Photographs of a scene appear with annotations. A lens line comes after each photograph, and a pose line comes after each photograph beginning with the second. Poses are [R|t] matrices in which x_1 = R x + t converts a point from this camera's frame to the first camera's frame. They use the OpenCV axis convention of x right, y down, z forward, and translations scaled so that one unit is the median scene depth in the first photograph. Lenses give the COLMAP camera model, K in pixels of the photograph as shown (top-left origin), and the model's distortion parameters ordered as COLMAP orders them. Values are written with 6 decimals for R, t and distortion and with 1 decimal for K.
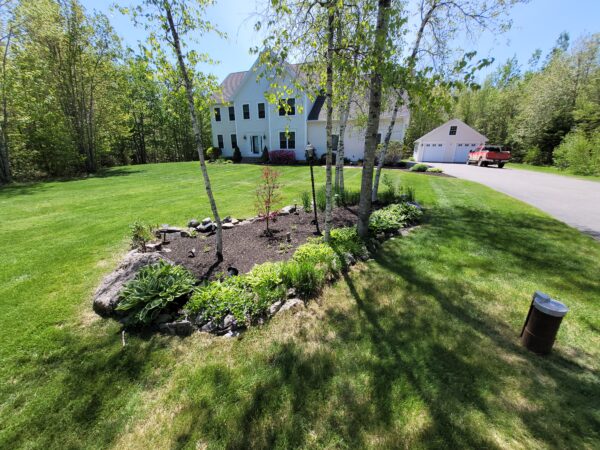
lens RADIAL K [[235.7, 0, 301.1], [0, 235.7, 226.3], [0, 0, 1]] dist [-0.000373, -0.001175]
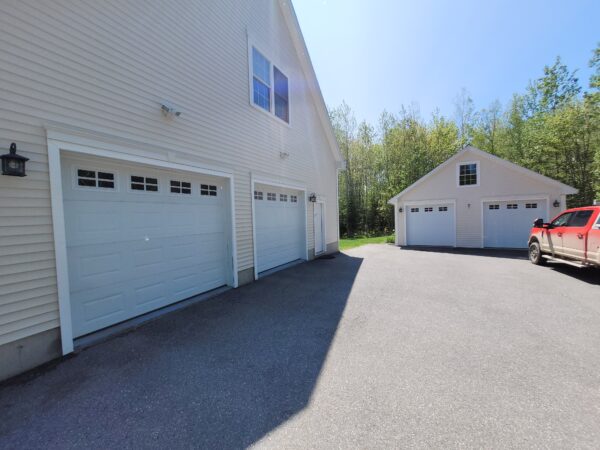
lens RADIAL K [[235.7, 0, 301.7], [0, 235.7, 223.8], [0, 0, 1]] dist [-0.000373, -0.001175]
pose [[0.994499, -0.025567, -0.101573, 0.458408], [-0.005089, 0.956810, -0.290669, -0.234706], [0.104618, 0.289587, 0.951417, 0.698040]]
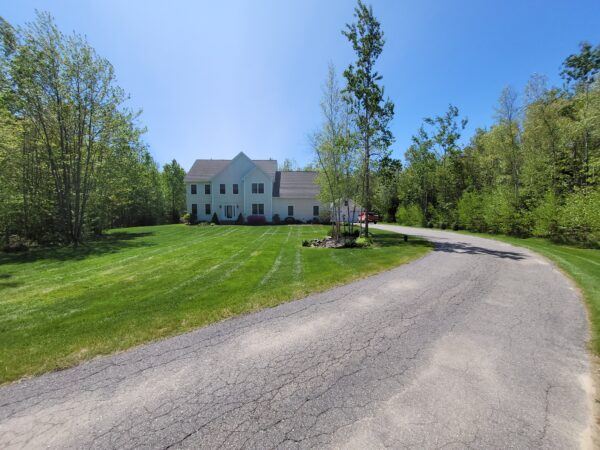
lens RADIAL K [[235.7, 0, 305.3], [0, 235.7, 222.8], [0, 0, 1]] dist [-0.000373, -0.001175]
pose [[0.903858, -0.020225, 0.427354, -0.371382], [0.137667, 0.959506, -0.245757, 0.103562], [-0.405078, 0.280962, 0.870042, -0.323530]]
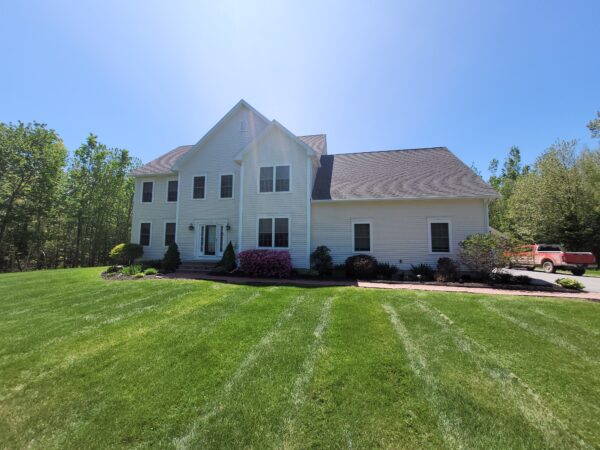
lens RADIAL K [[235.7, 0, 299.9], [0, 235.7, 223.8], [0, 0, 1]] dist [-0.000373, -0.001175]
pose [[0.978704, 0.025265, 0.203718, -0.097600], [0.058899, 0.916109, -0.396580, -0.143562], [-0.196648, 0.400133, 0.895111, 0.432703]]
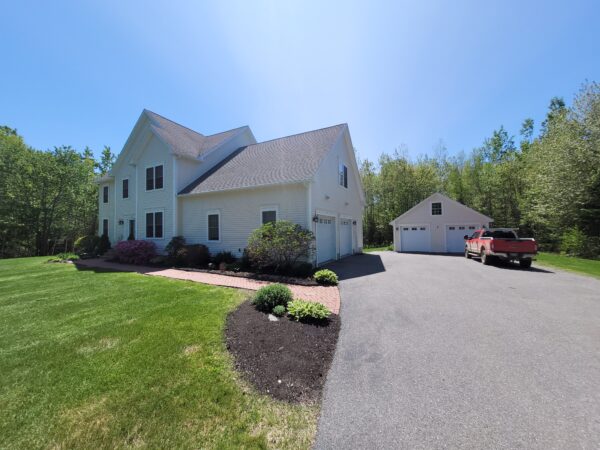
lens RADIAL K [[235.7, 0, 300.6], [0, 235.7, 224.8], [0, 0, 1]] dist [-0.000373, -0.001175]
pose [[0.997402, -0.014478, -0.070565, 0.336375], [-0.011014, 0.937430, -0.348001, -0.131537], [0.071188, 0.347874, 0.934835, 0.384630]]
